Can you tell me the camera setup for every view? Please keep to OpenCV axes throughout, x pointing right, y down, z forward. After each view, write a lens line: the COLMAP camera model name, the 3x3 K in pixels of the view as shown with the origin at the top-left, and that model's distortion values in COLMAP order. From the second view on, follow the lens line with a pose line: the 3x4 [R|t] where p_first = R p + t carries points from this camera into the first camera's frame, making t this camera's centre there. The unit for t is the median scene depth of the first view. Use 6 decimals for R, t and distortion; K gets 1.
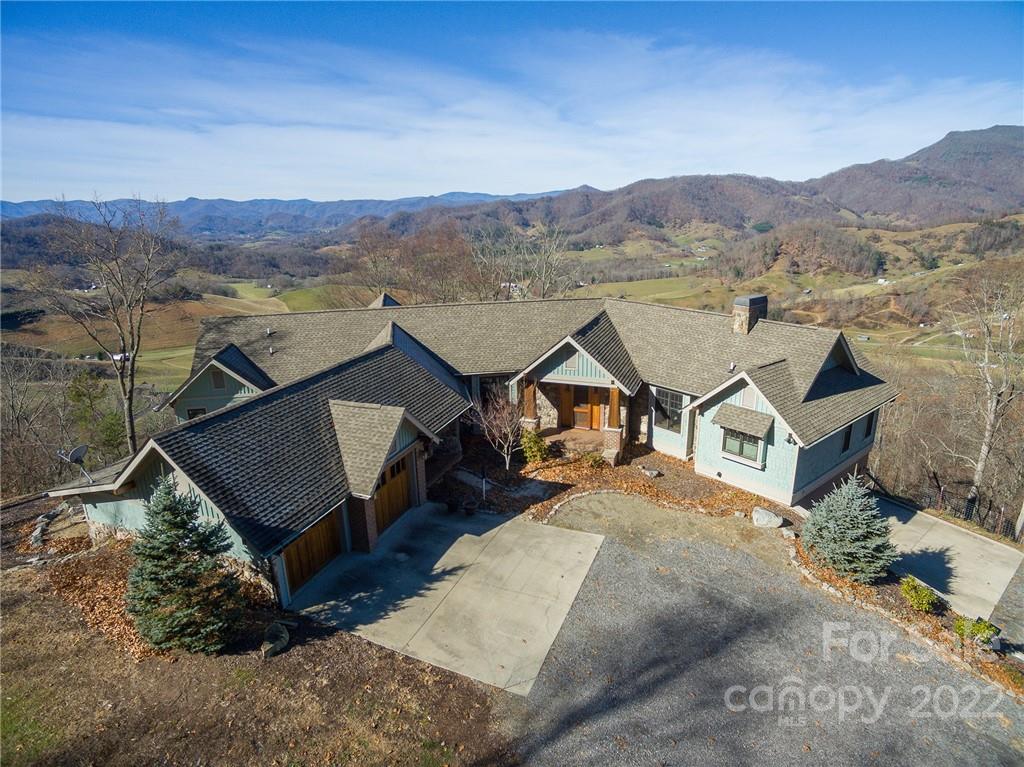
lens RADIAL K [[597.8, 0, 509.5], [0, 597.8, 382.8], [0, 0, 1]] dist [-0.124269, 0.090700]
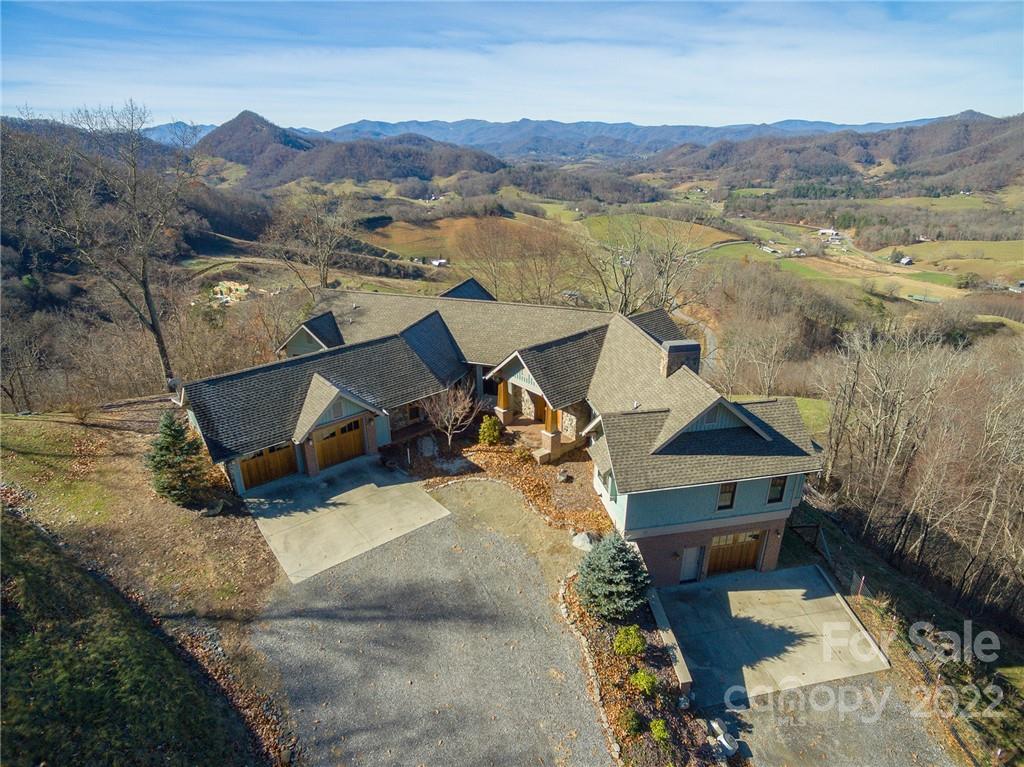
lens RADIAL K [[597.8, 0, 509.5], [0, 597.8, 382.8], [0, 0, 1]] dist [-0.124269, 0.090700]
pose [[0.873703, 0.196818, -0.444865, 0.754925], [-0.144453, 0.978217, 0.149082, -0.229049], [0.464517, -0.065991, 0.883102, -0.092805]]
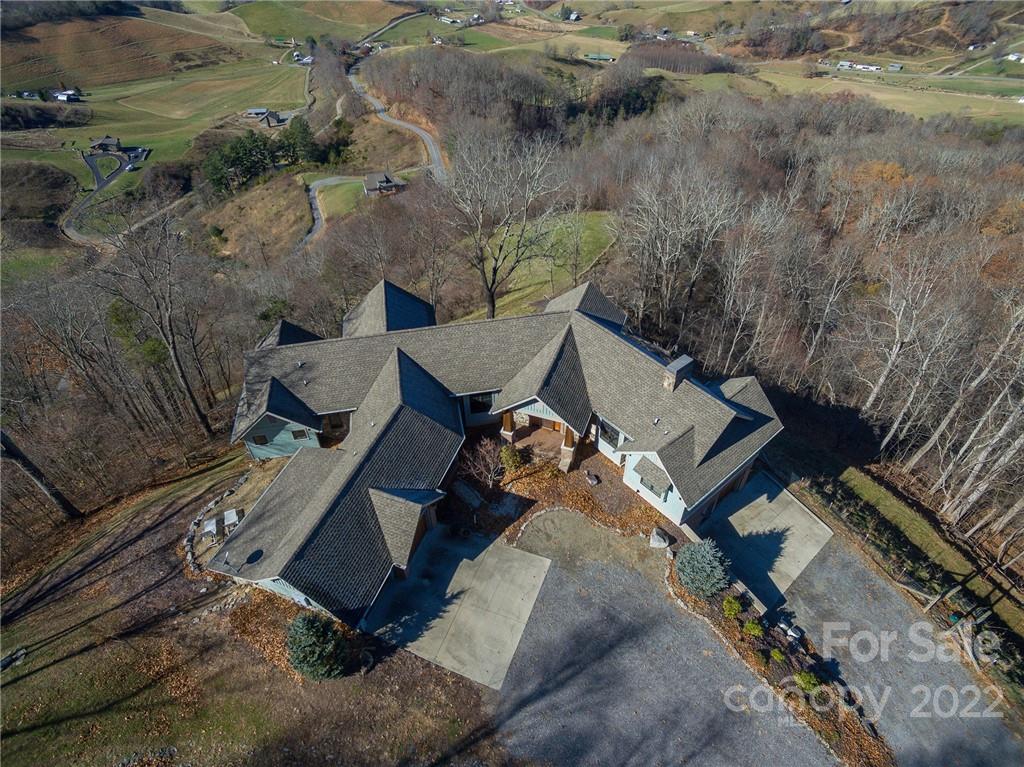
lens RADIAL K [[597.8, 0, 509.5], [0, 597.8, 382.8], [0, 0, 1]] dist [-0.124269, 0.090700]
pose [[0.999916, -0.008252, 0.010037, 0.033152], [0.003103, 0.901742, 0.432264, -0.800944], [-0.012618, -0.432197, 0.901691, -0.213493]]
